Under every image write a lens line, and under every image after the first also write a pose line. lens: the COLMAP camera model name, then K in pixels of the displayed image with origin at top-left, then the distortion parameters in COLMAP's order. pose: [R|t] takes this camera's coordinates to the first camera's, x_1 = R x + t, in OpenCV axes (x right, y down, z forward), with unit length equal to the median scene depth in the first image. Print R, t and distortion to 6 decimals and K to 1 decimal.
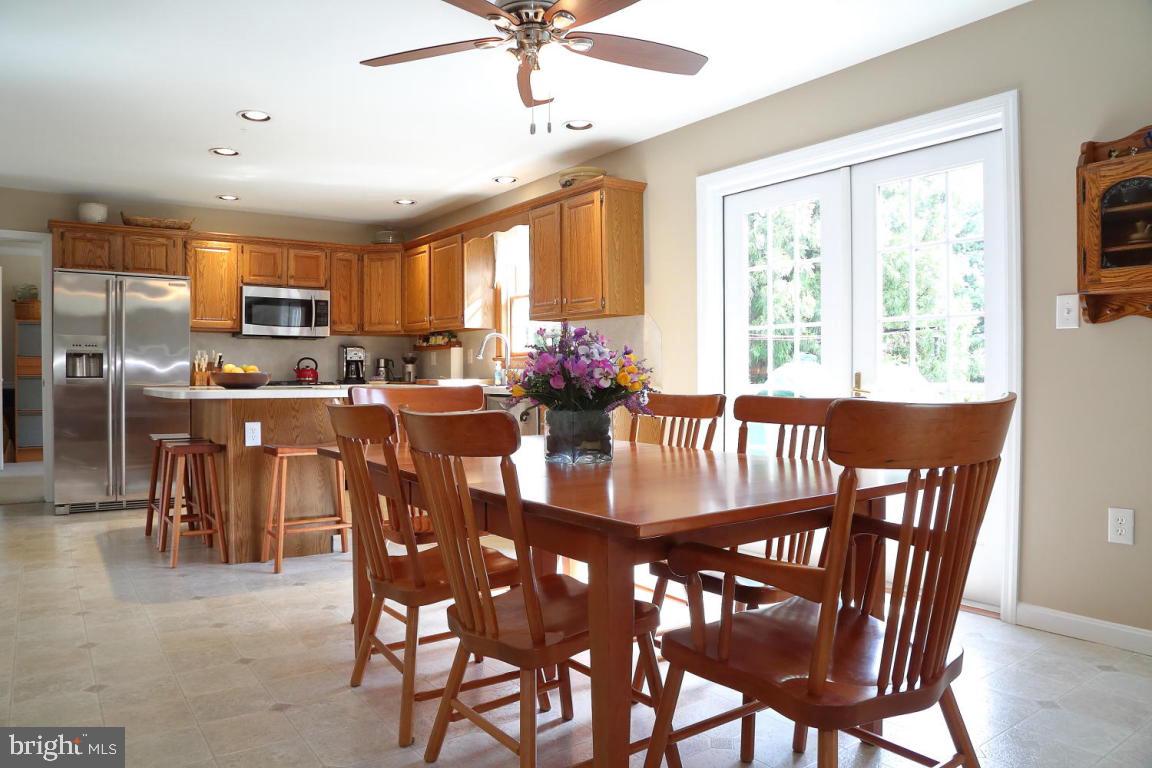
lens RADIAL K [[794.1, 0, 576.0], [0, 794.1, 384.0], [0, 0, 1]] dist [-0.117268, 0.058178]
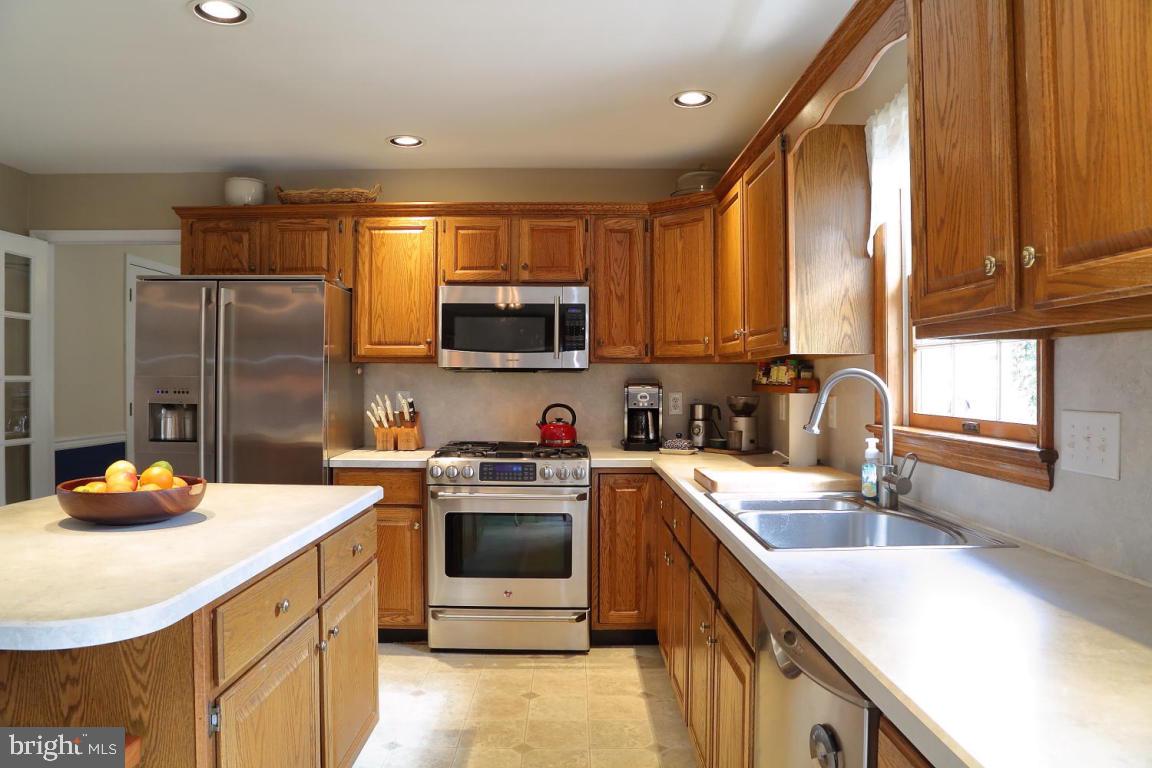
lens RADIAL K [[794.1, 0, 576.0], [0, 794.1, 384.0], [0, 0, 1]] dist [-0.117268, 0.058178]
pose [[0.809469, 0.006531, -0.587126, 0.013752], [-0.011666, 0.999920, -0.004960, -0.047825], [0.587047, 0.010865, 0.809480, 0.553580]]
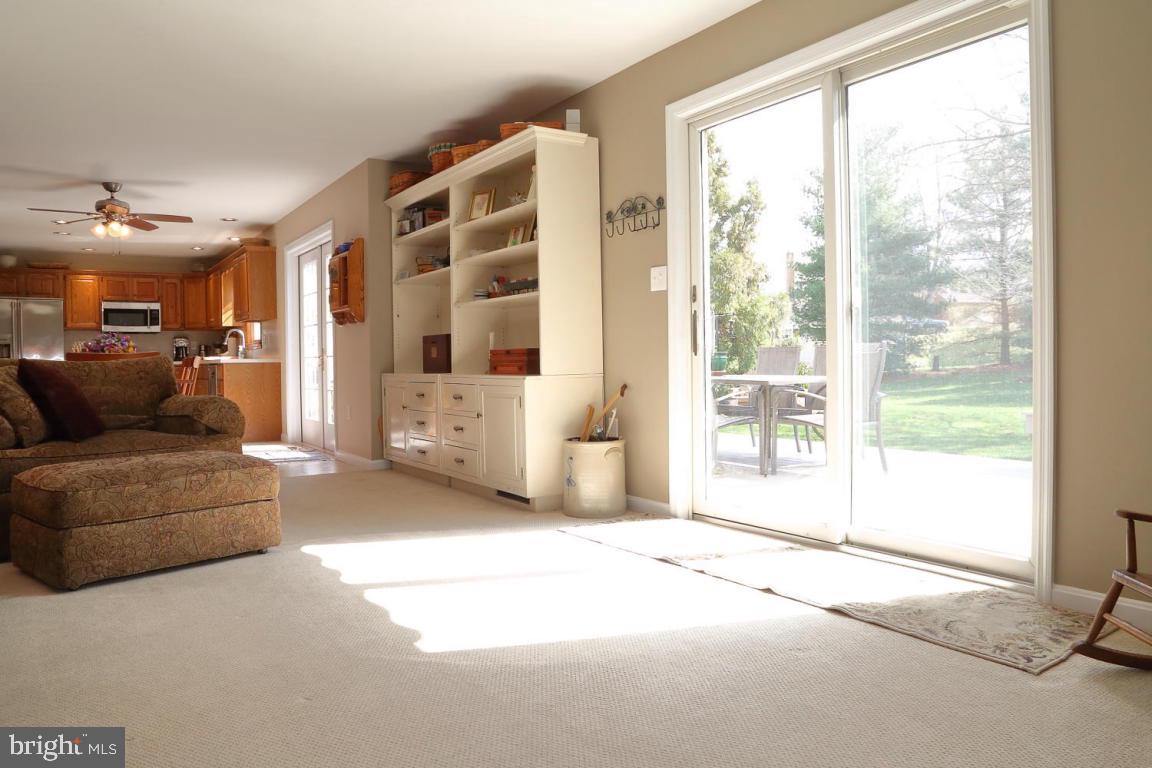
lens RADIAL K [[794.1, 0, 576.0], [0, 794.1, 384.0], [0, 0, 1]] dist [-0.117268, 0.058178]
pose [[0.998451, -0.005762, -0.055340, 0.643162], [0.006999, 0.999729, 0.022186, 0.017887], [0.055197, -0.022539, 0.998221, -0.547458]]
